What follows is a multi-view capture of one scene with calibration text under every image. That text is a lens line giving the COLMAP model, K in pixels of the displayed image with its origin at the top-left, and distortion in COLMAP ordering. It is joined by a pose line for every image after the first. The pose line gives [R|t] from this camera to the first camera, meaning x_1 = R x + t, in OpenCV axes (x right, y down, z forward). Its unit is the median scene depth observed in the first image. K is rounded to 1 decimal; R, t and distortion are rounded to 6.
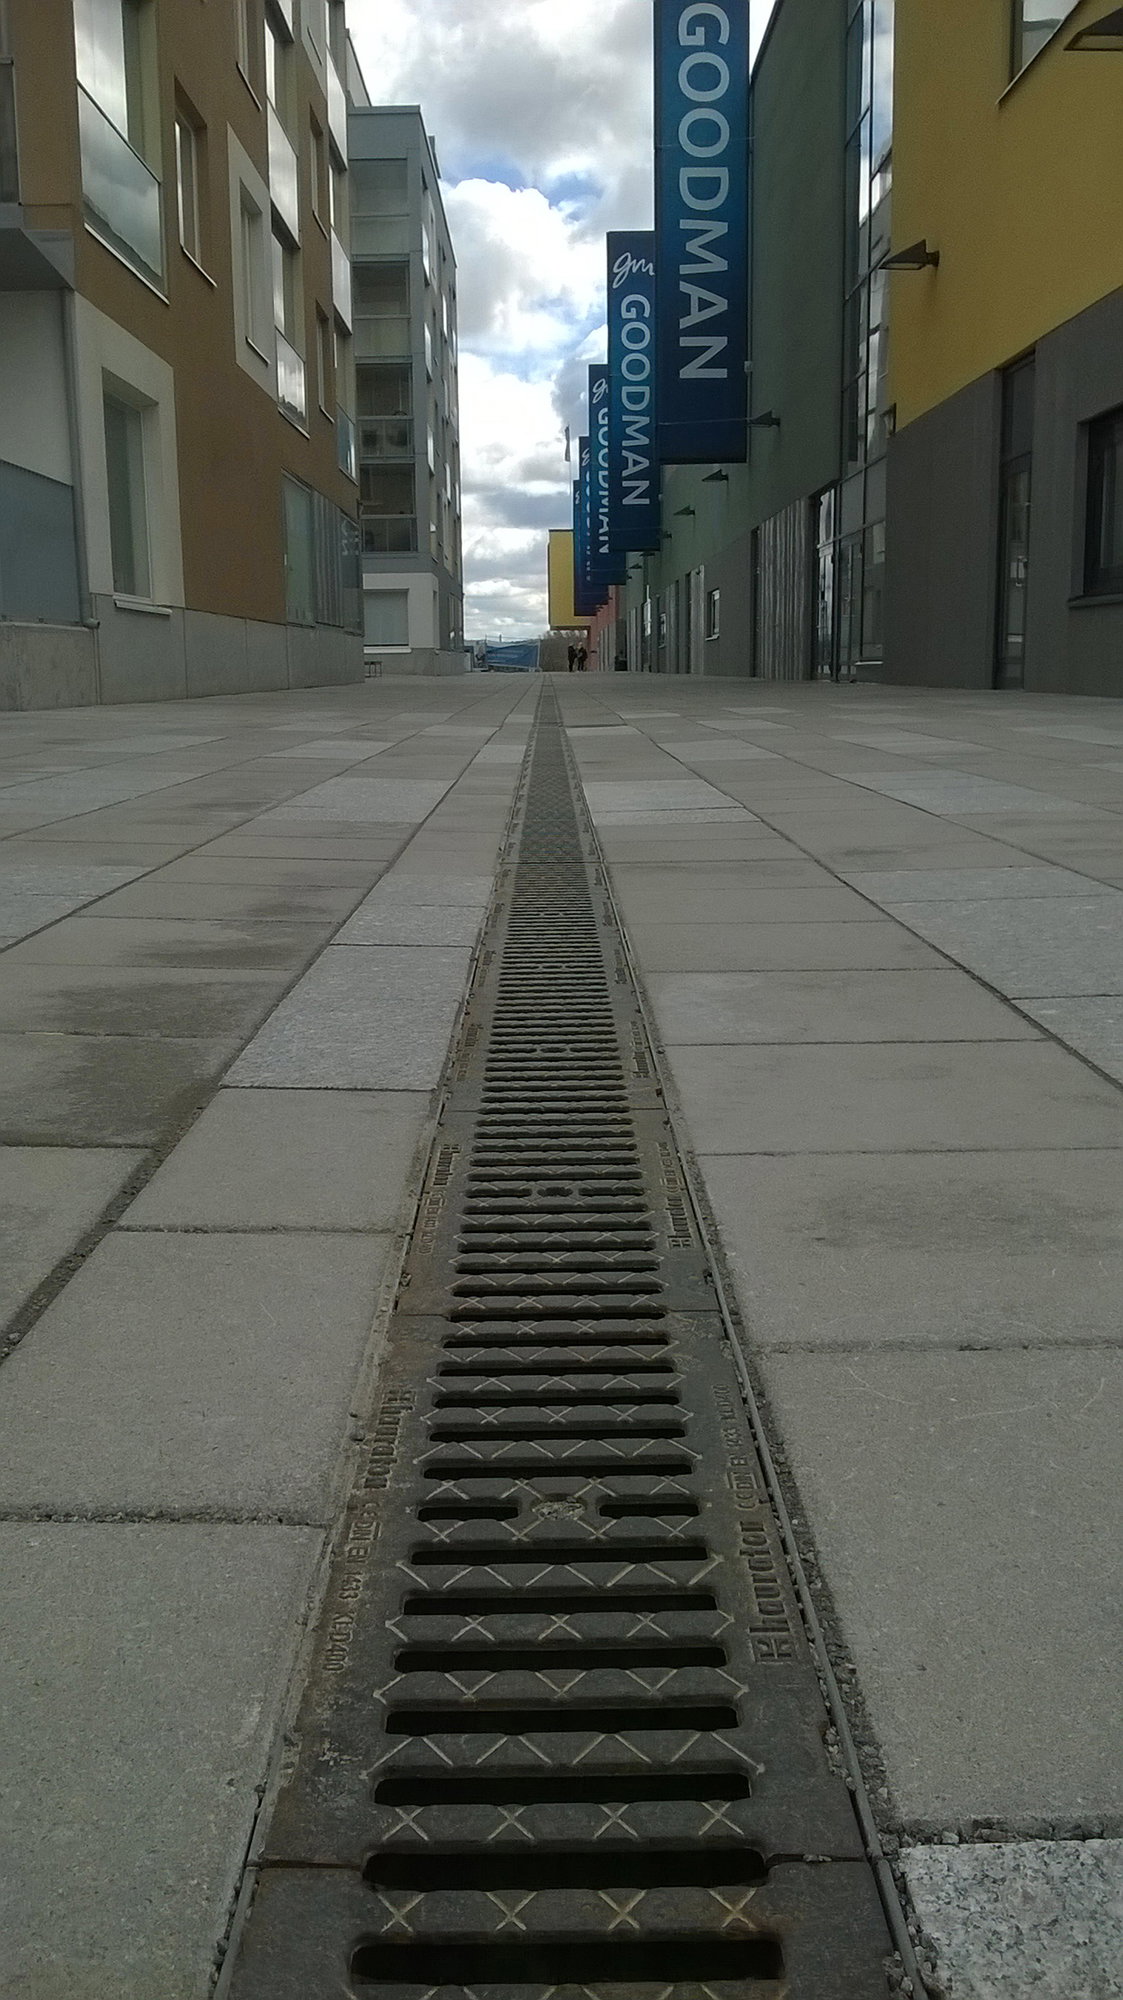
lens RADIAL K [[1741.0, 0, 554.6], [0, 1741.0, 1010.7], [0, 0, 1]] dist [-0.002014, -0.007915]
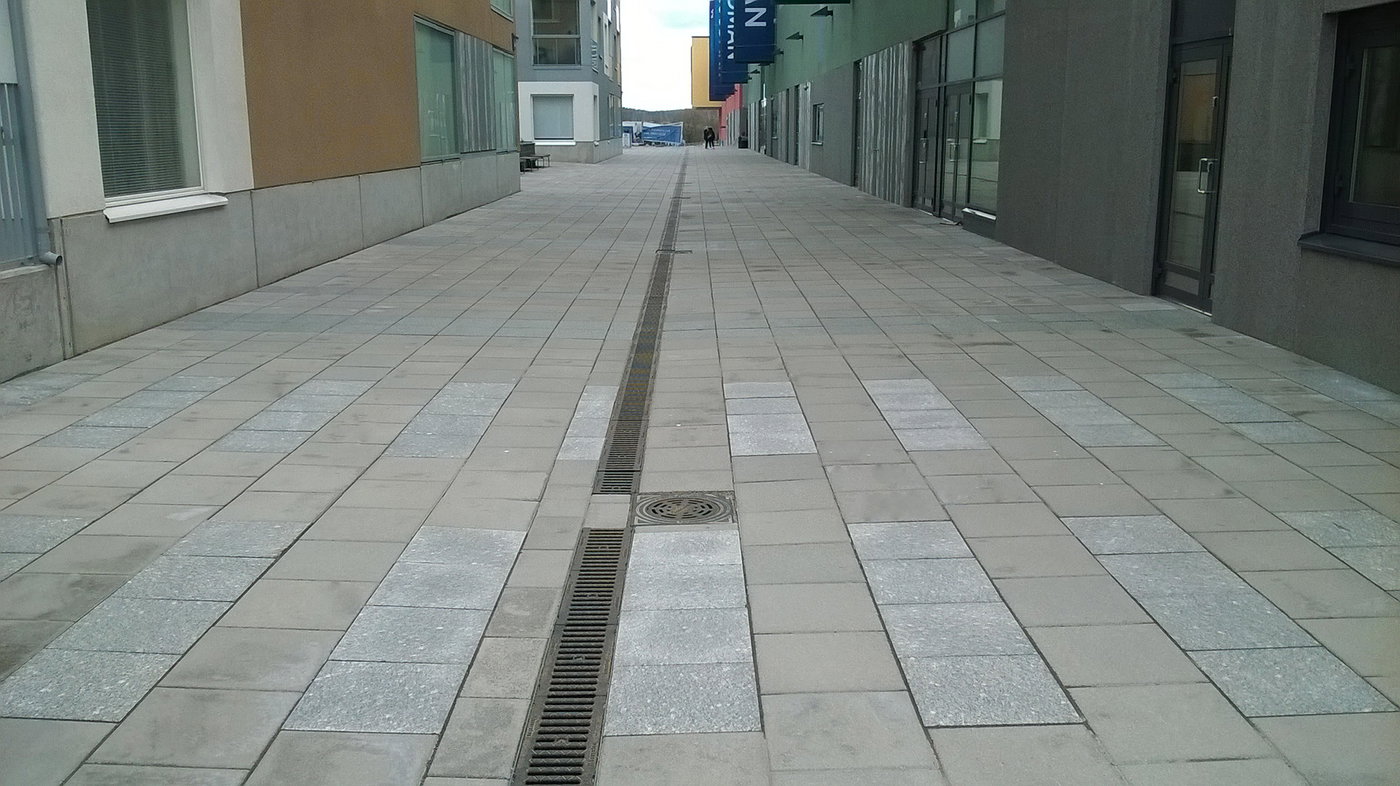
lens RADIAL K [[1218.7, 0, 706.4], [0, 1218.7, 384.2], [0, 0, 1]] dist [-0.002014, -0.007915]
pose [[0.999929, 0.007860, 0.008912, 0.004909], [-0.007981, 0.999875, 0.013628, -0.040294], [-0.008804, -0.013698, 0.999867, 0.104009]]
